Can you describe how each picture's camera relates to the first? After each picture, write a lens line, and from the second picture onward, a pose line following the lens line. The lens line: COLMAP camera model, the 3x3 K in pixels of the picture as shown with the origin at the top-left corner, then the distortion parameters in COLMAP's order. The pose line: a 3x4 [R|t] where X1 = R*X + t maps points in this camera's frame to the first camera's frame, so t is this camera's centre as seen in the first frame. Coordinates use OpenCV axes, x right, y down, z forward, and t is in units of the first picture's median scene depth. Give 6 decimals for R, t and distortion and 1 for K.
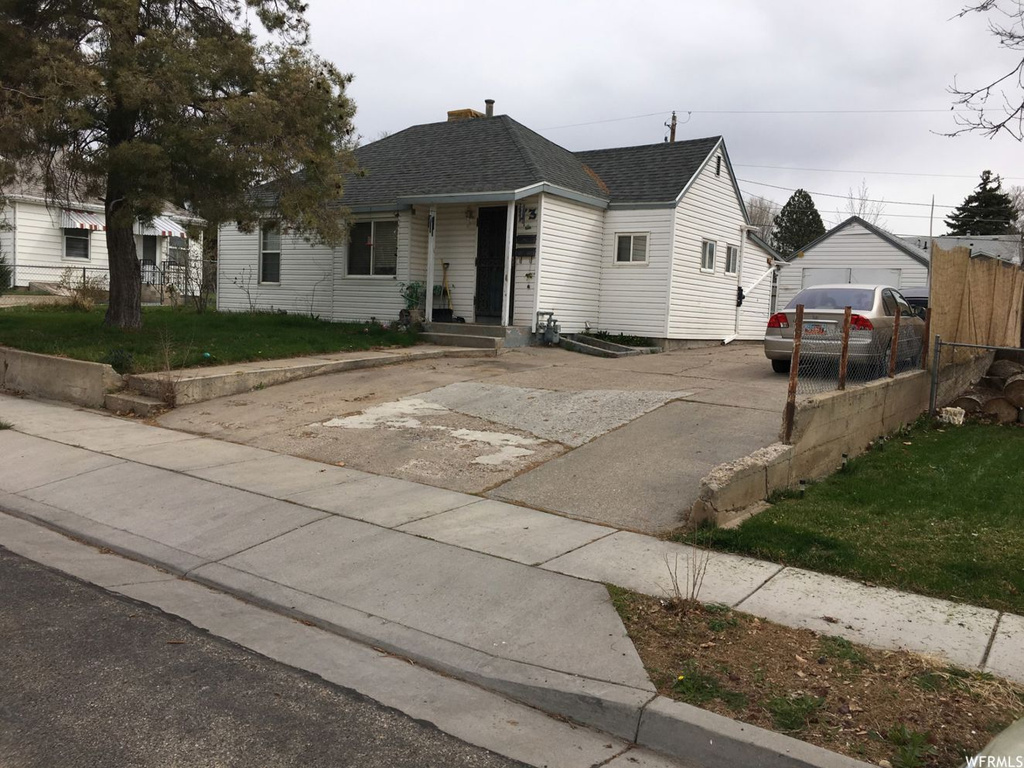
lens RADIAL K [[871.4, 0, 507.2], [0, 871.4, 364.5], [0, 0, 1]] dist [0.065310, -0.066187]
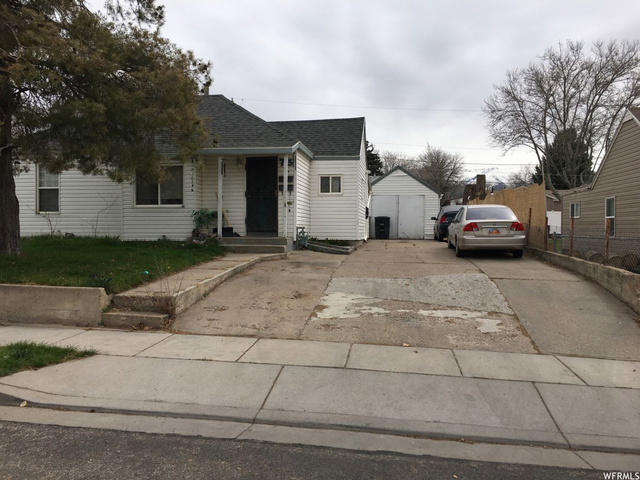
lens RADIAL K [[544.6, 0, 317.0], [0, 544.6, 227.8], [0, 0, 1]] dist [0.065310, -0.066187]
pose [[0.895490, -0.040632, 0.443224, -0.332628], [0.061741, 0.997537, -0.033294, -0.024122], [-0.440779, 0.057180, 0.895793, 0.135381]]
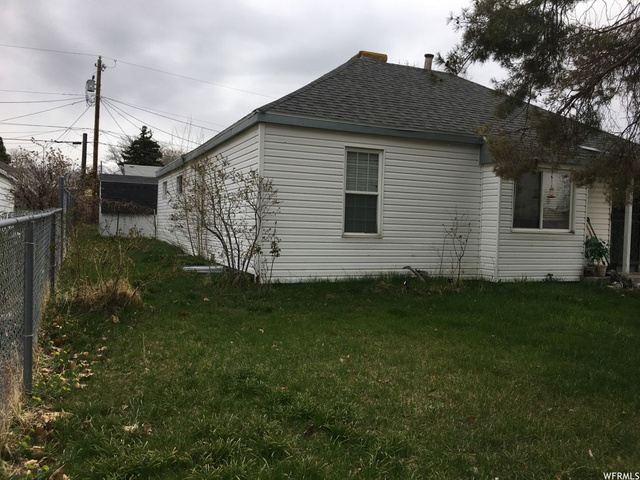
lens RADIAL K [[544.6, 0, 317.0], [0, 544.6, 227.8], [0, 0, 1]] dist [0.065310, -0.066187]
pose [[0.524721, -0.030802, 0.850717, -0.827142], [0.042244, 0.999056, 0.010117, -0.126052], [-0.850225, 0.030629, 0.525527, 0.943335]]
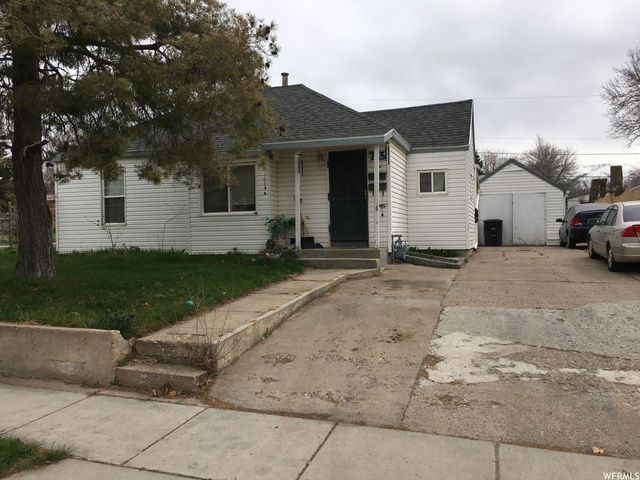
lens RADIAL K [[544.6, 0, 317.0], [0, 544.6, 227.8], [0, 0, 1]] dist [0.065310, -0.066187]
pose [[0.957146, -0.055631, 0.284212, -0.265798], [0.074238, 0.995716, -0.055115, -0.034370], [-0.279928, 0.073852, 0.957176, 0.286428]]
